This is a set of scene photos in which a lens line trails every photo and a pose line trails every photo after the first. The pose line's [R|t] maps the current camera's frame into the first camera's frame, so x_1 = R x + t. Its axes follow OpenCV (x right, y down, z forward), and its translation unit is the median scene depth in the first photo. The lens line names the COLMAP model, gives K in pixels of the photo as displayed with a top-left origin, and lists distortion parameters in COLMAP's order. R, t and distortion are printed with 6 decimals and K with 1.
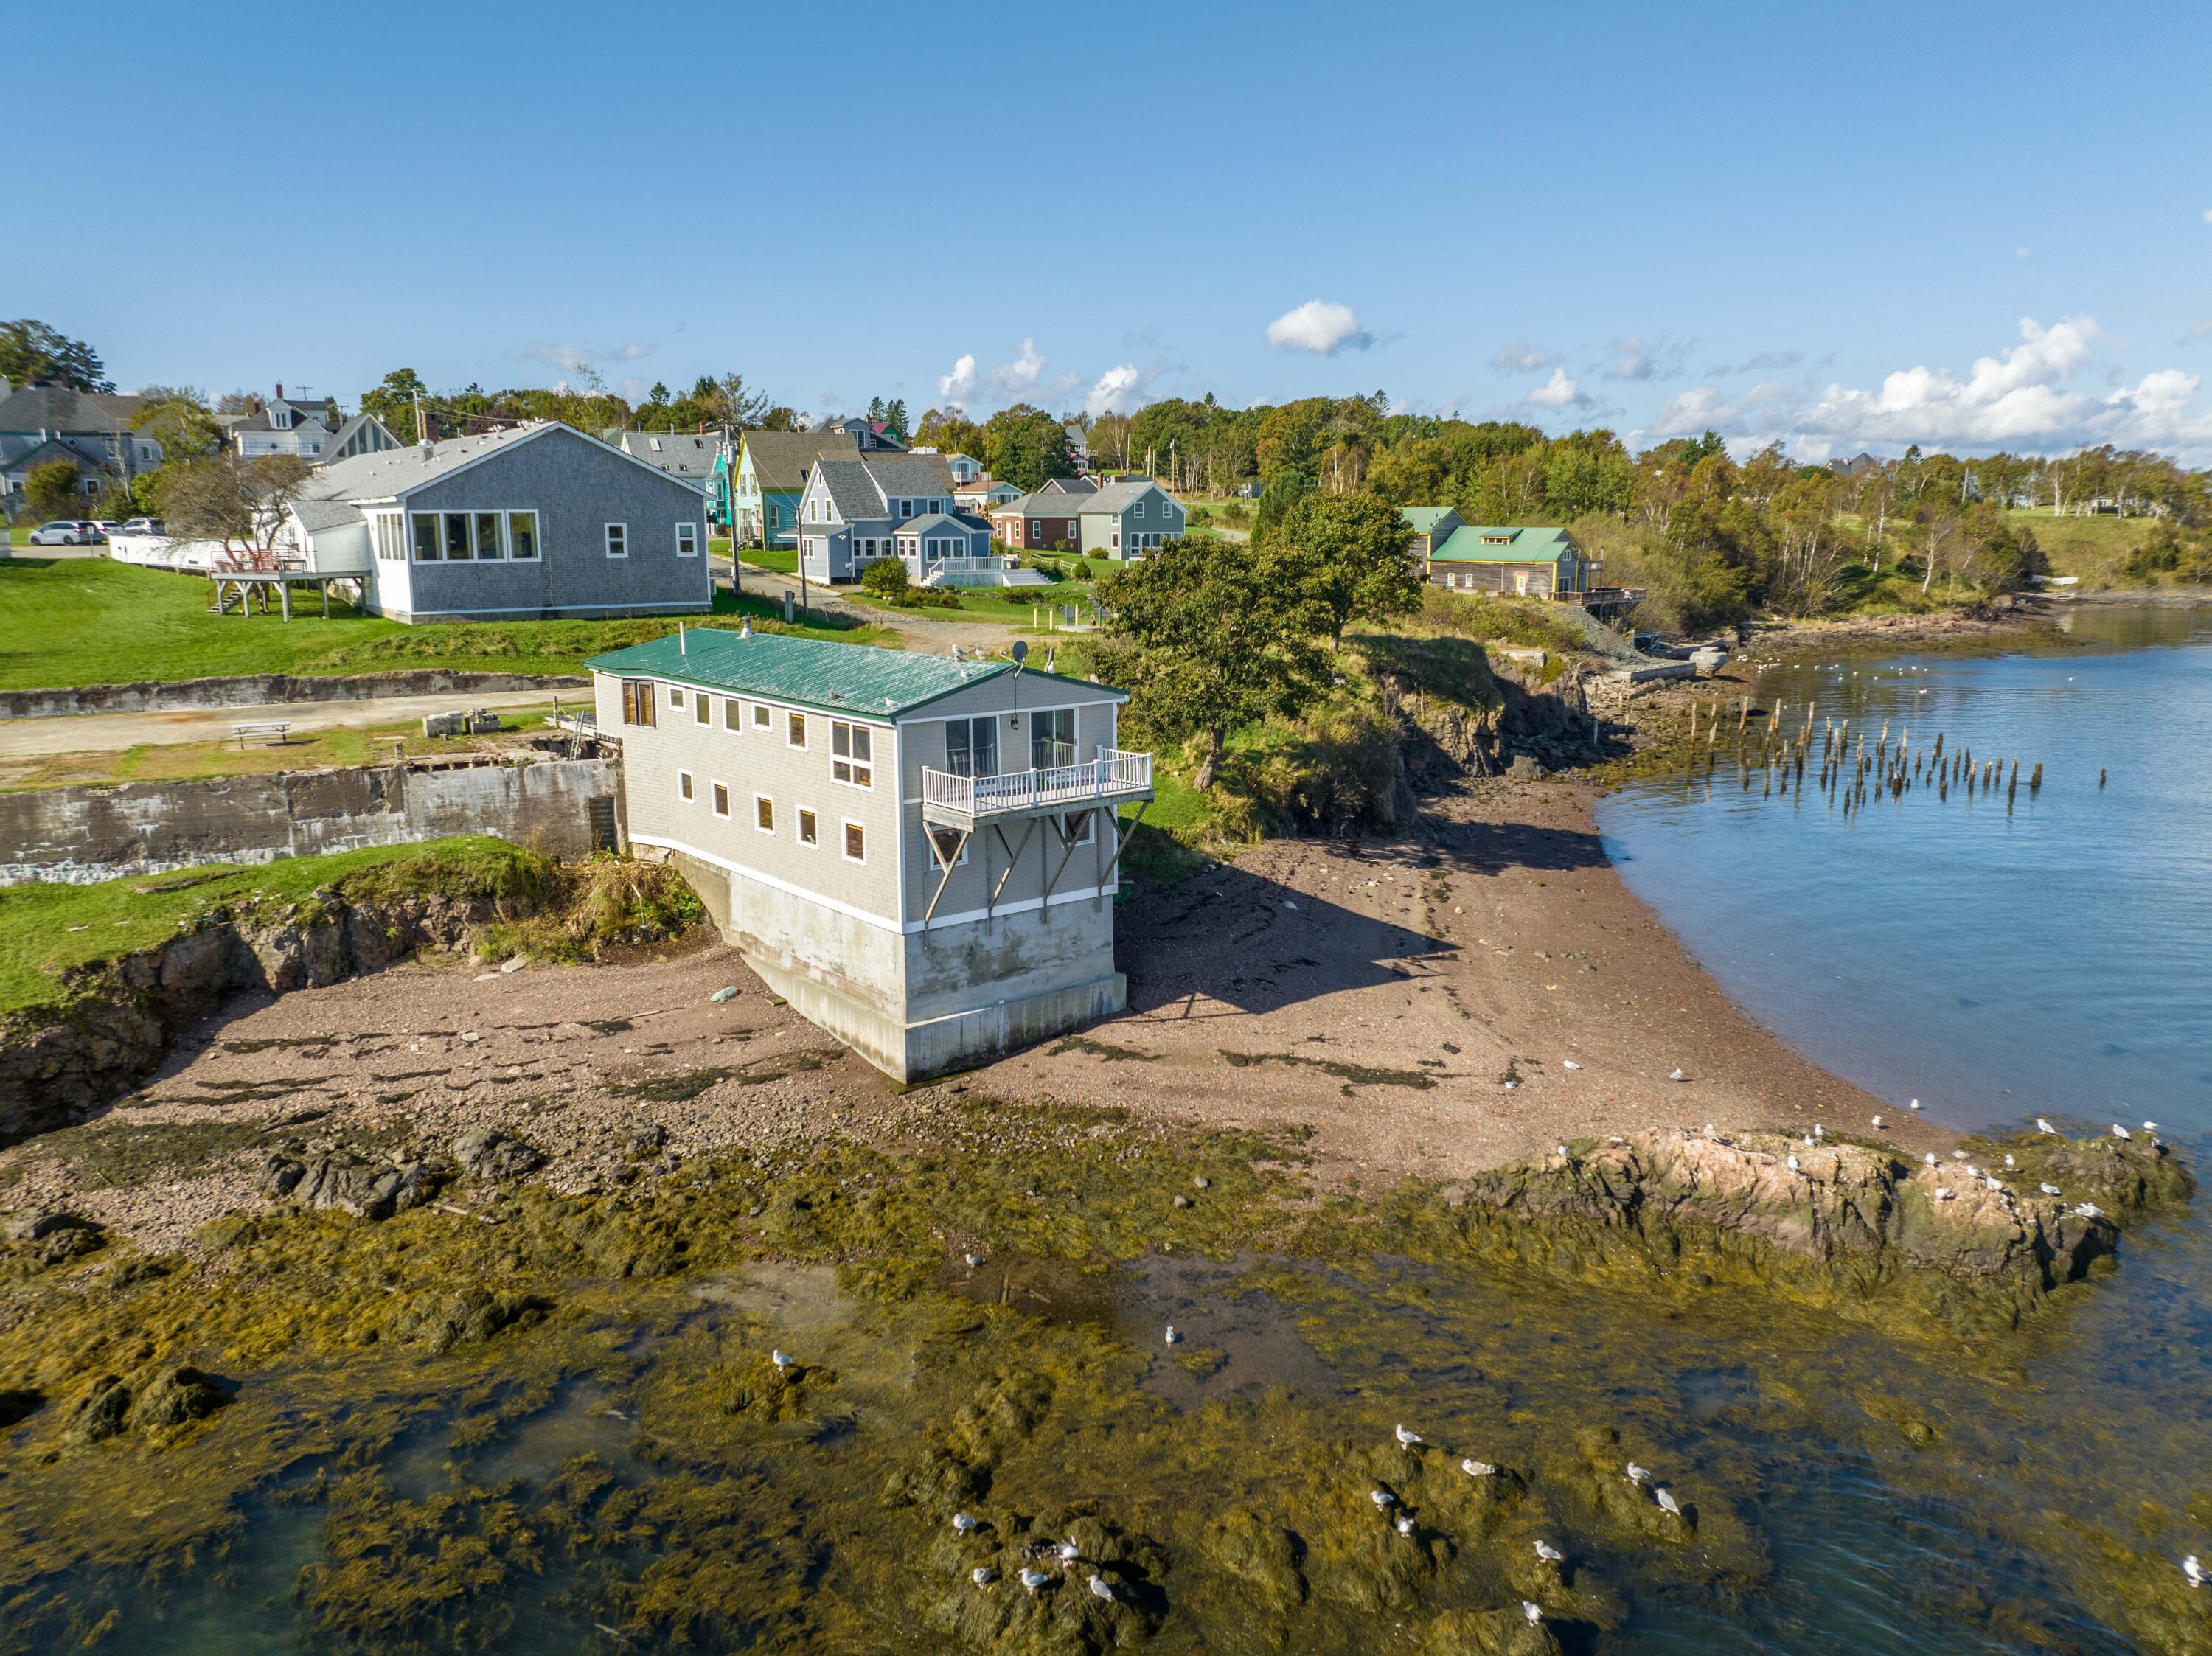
lens RADIAL K [[1556.8, 0, 1108.3], [0, 1556.8, 827.1], [0, 0, 1]] dist [-0.046436, 0.017677]
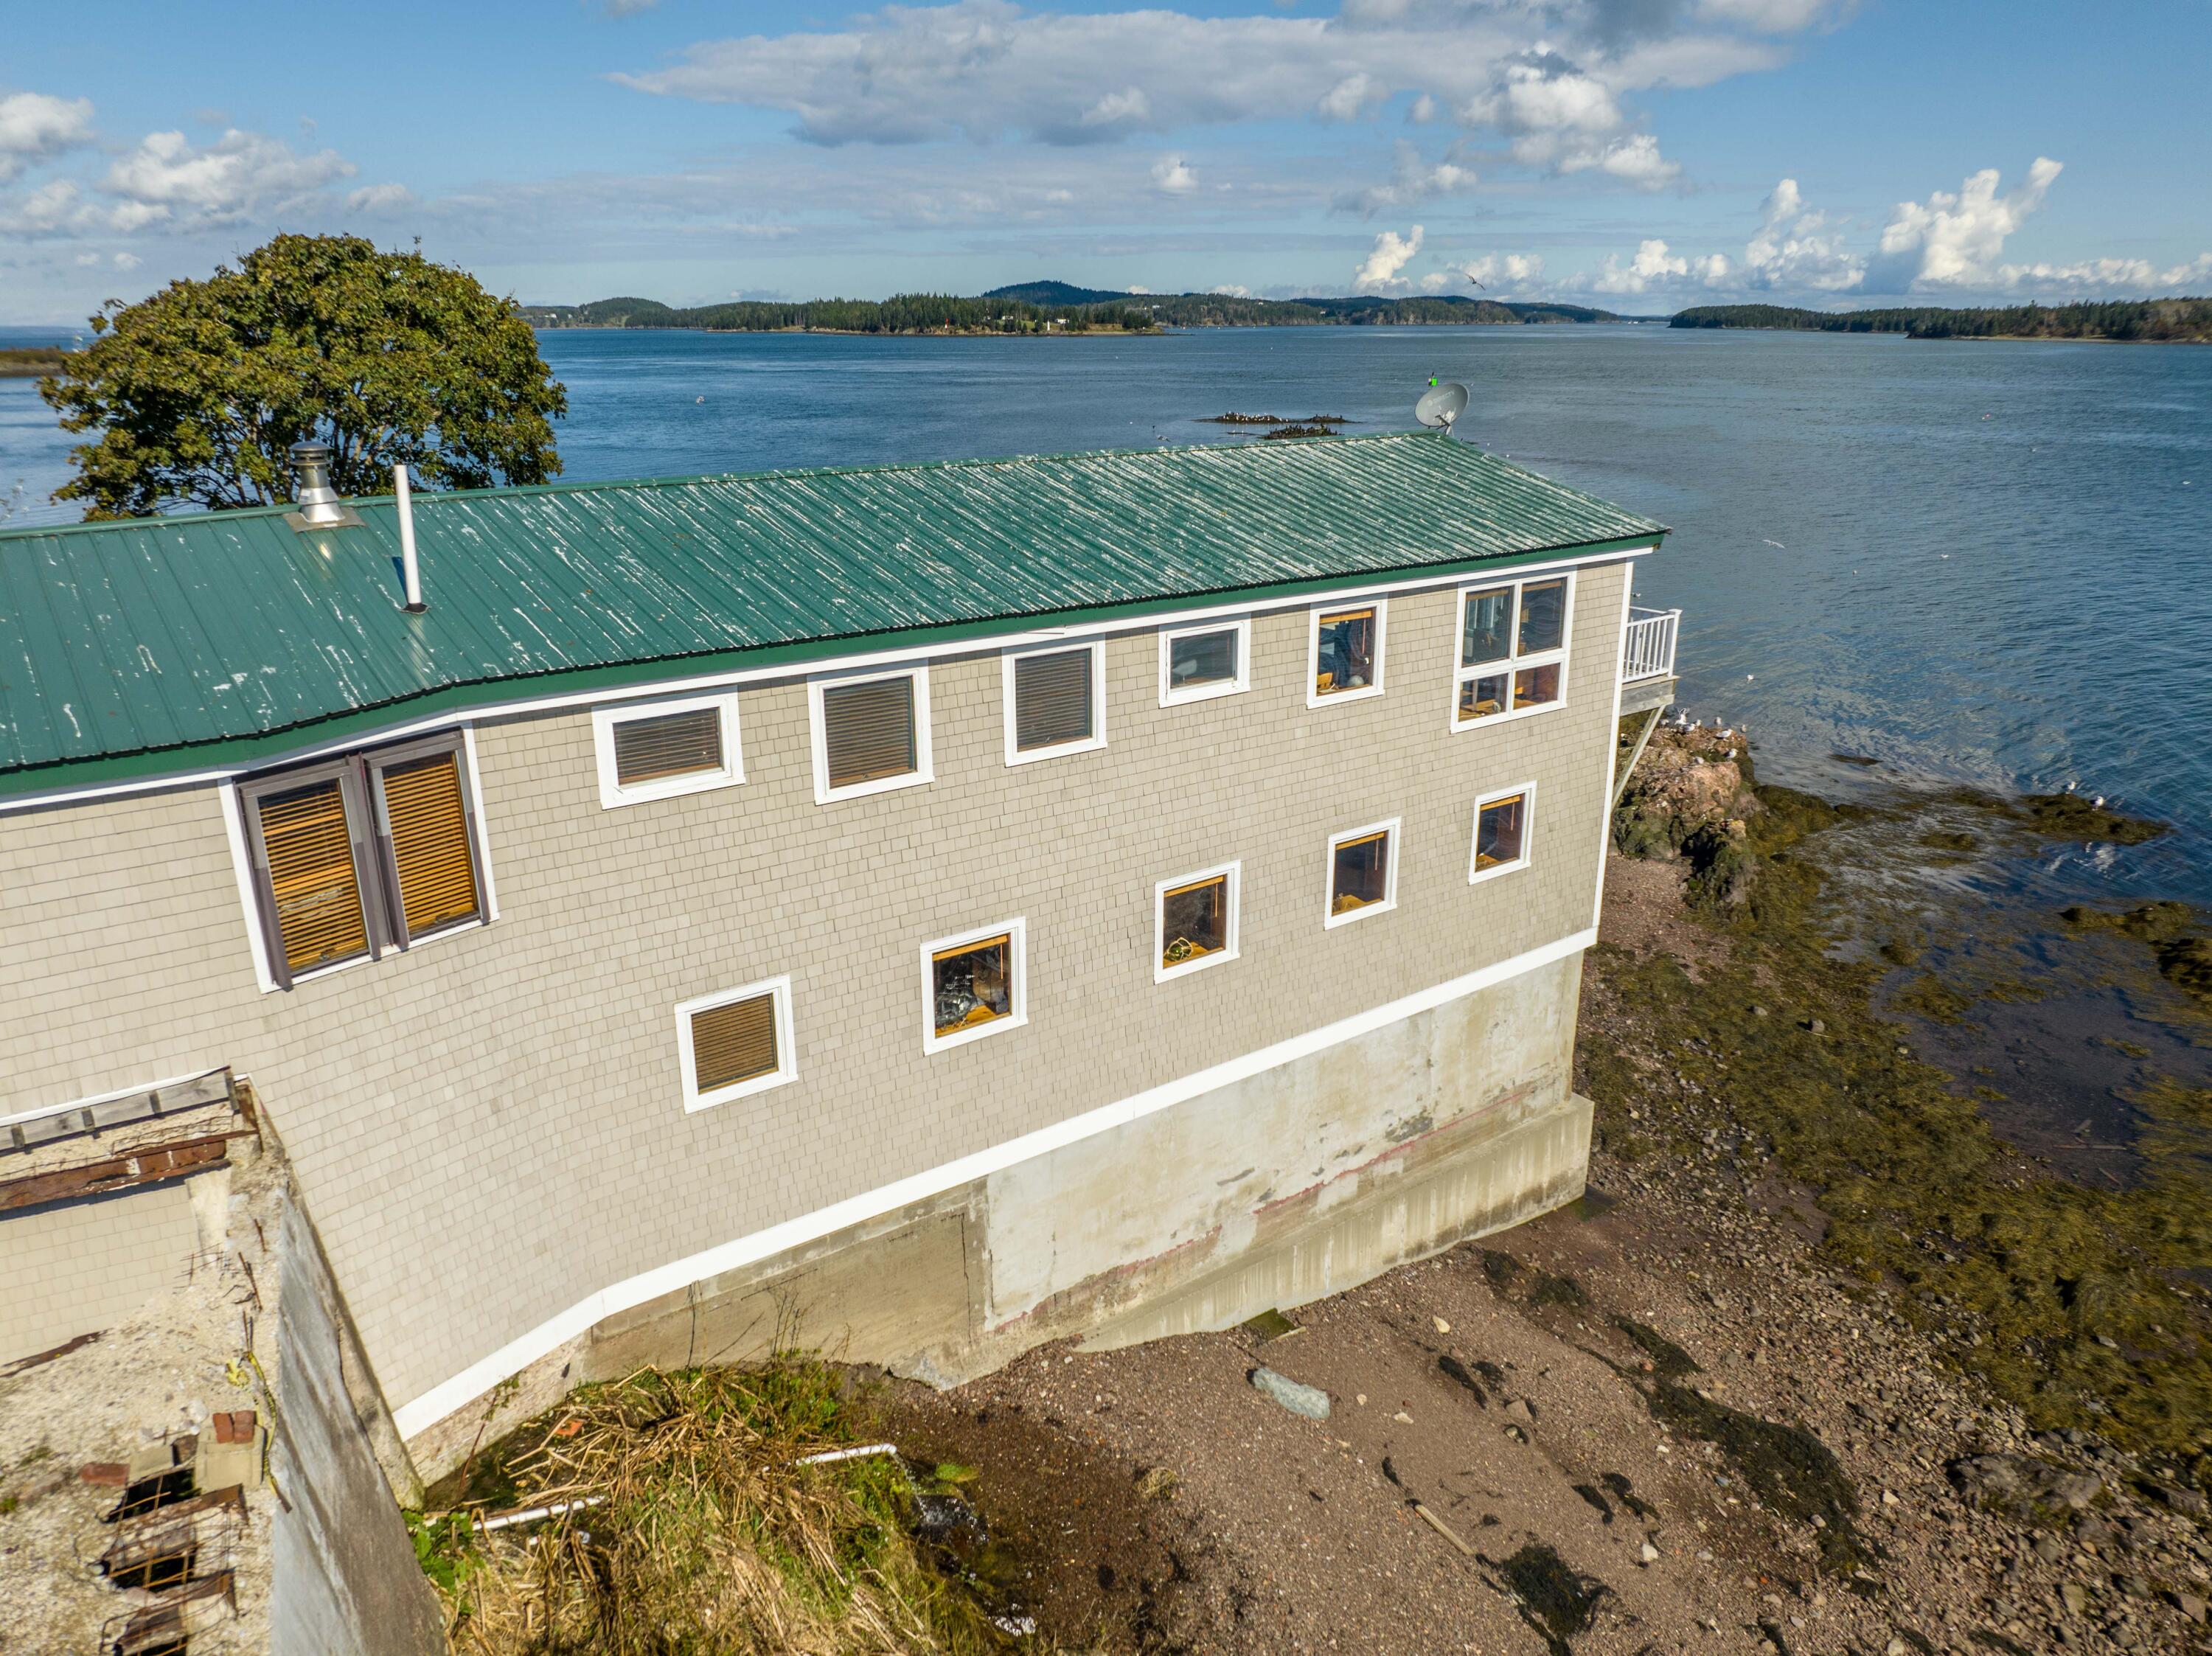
lens RADIAL K [[1556.8, 0, 1109.4], [0, 1556.8, 821.3], [0, 0, 1]] dist [-0.046436, 0.017677]
pose [[0.044105, -0.306848, 0.950736, -0.544636], [0.197649, 0.935532, 0.292772, -0.137685], [-0.979280, 0.174999, 0.101910, 0.940531]]
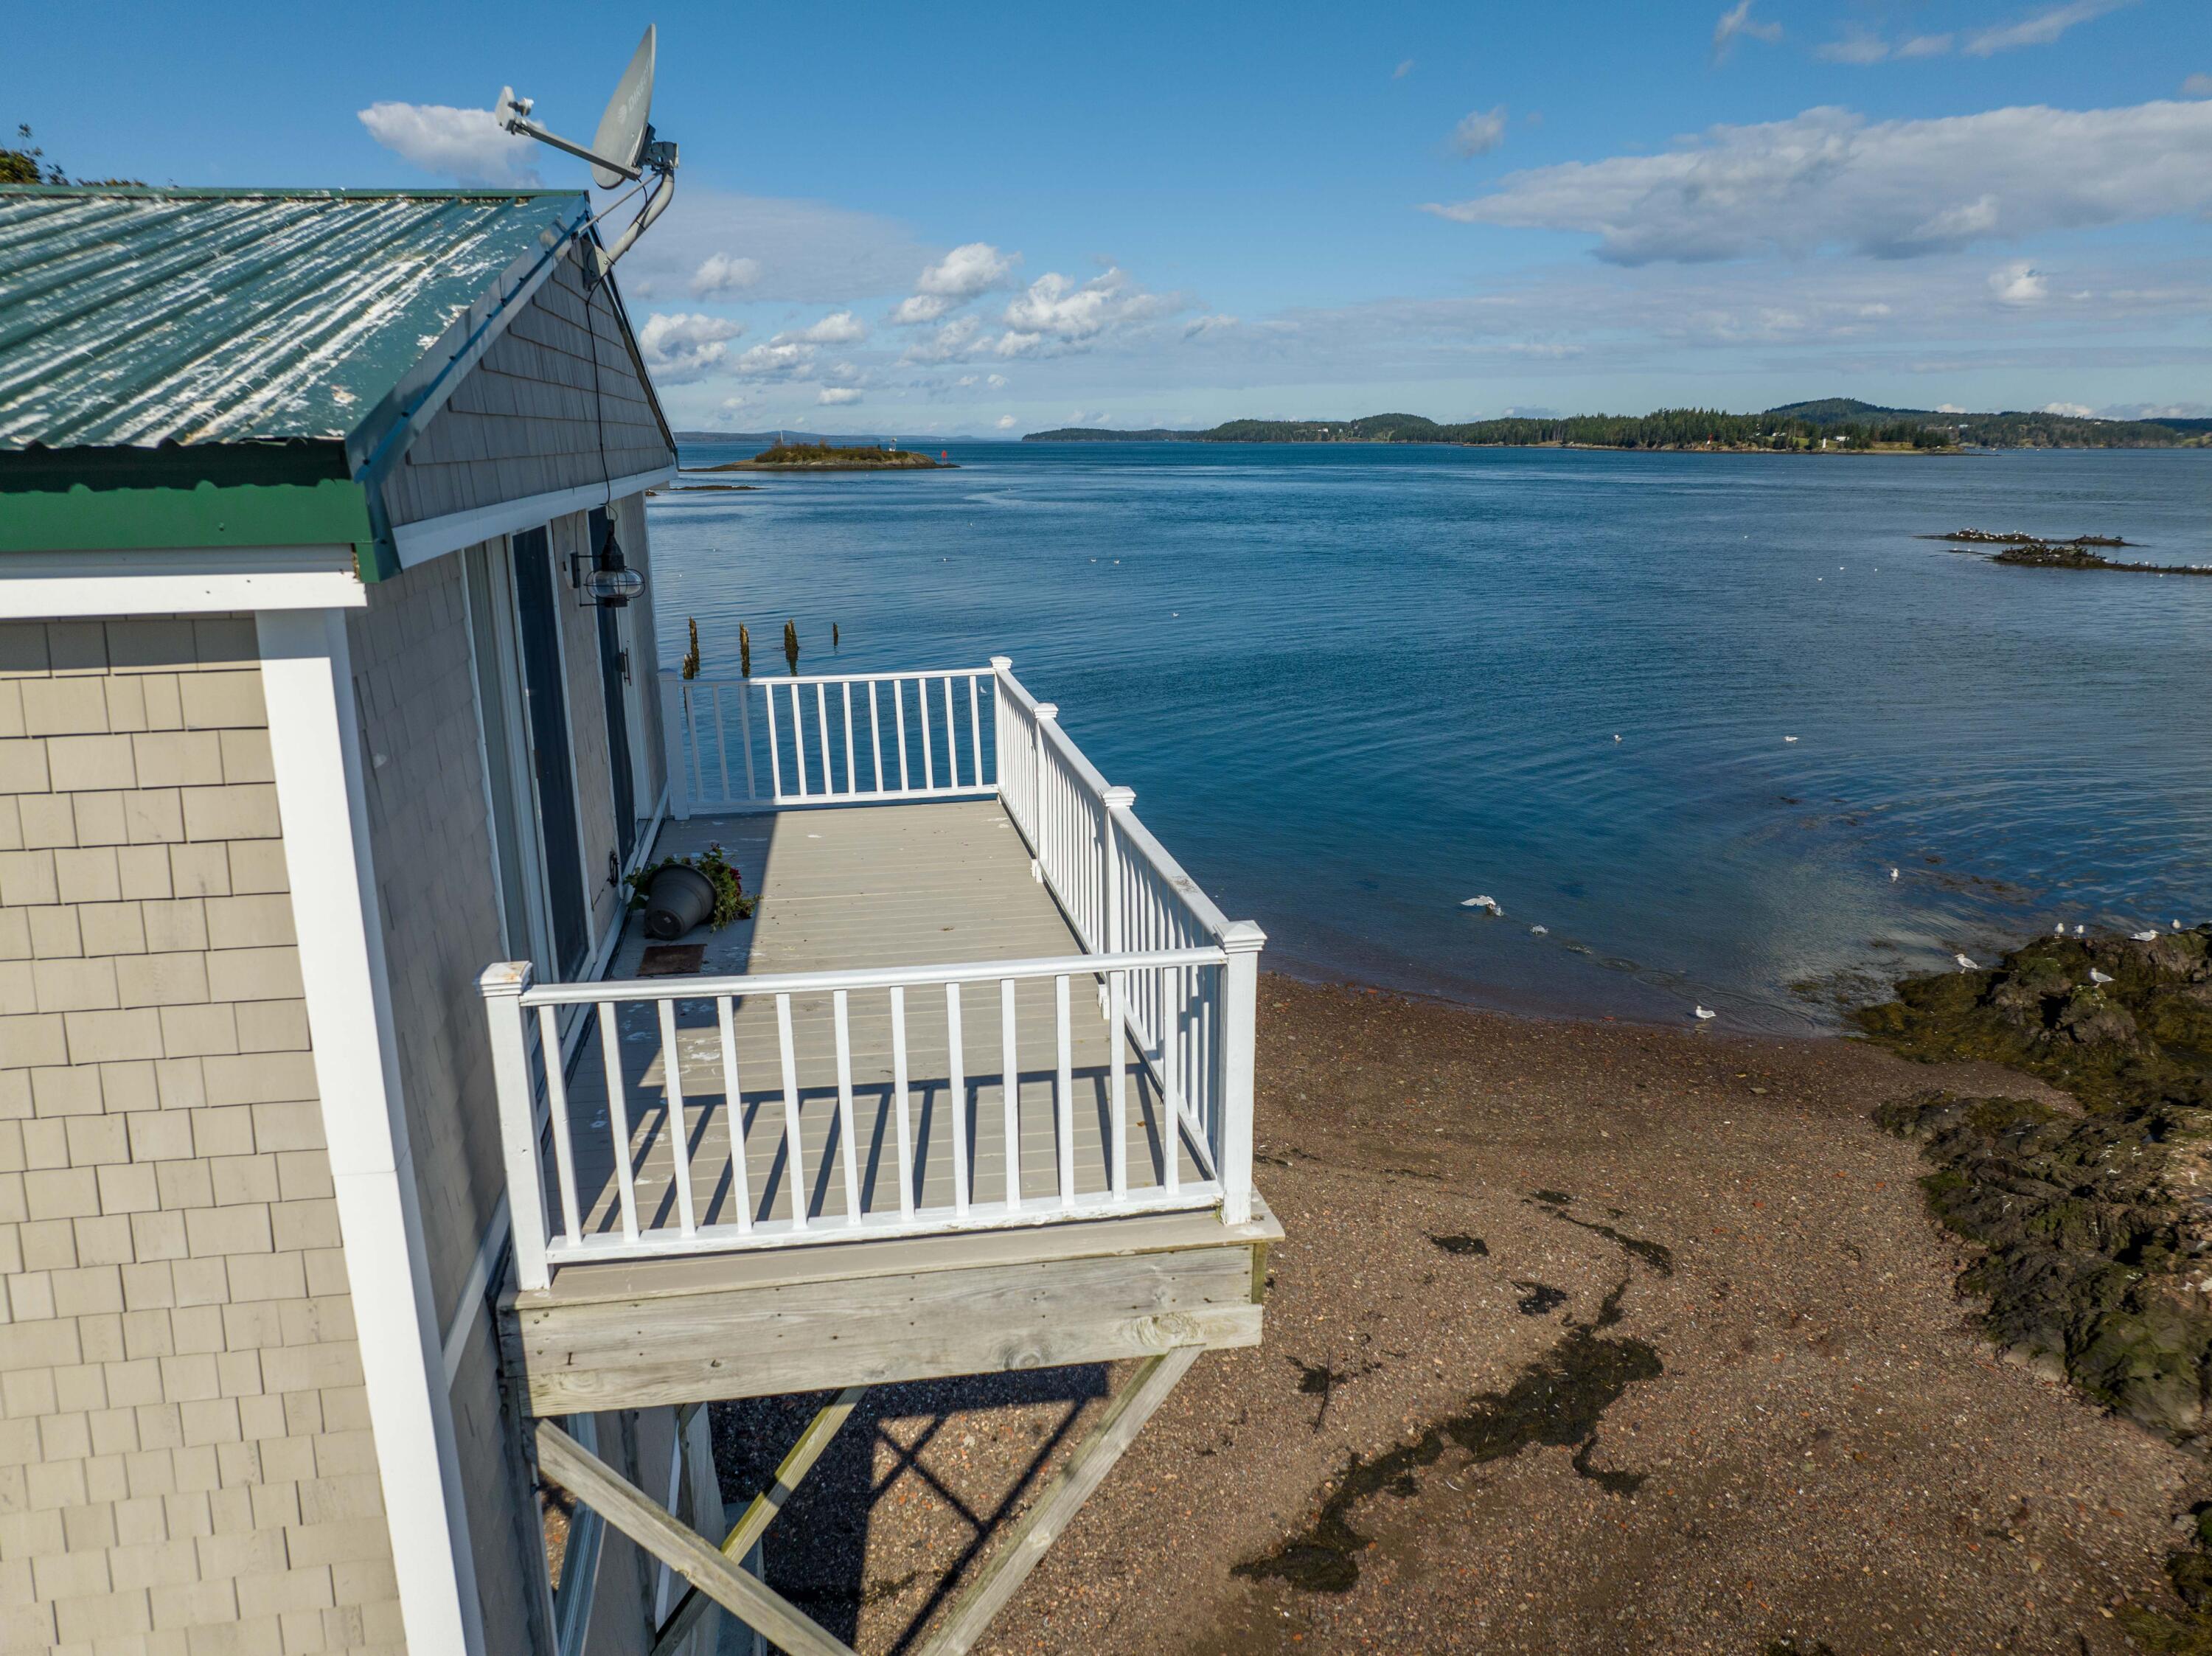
lens RADIAL K [[1556.8, 0, 1108.1], [0, 1556.8, 829.2], [0, 0, 1]] dist [-0.046436, 0.017677]
pose [[0.491132, -0.212628, 0.844736, -0.156424], [0.172018, 0.974329, 0.145236, -0.047907], [-0.853931, 0.073980, 0.515100, 0.764951]]
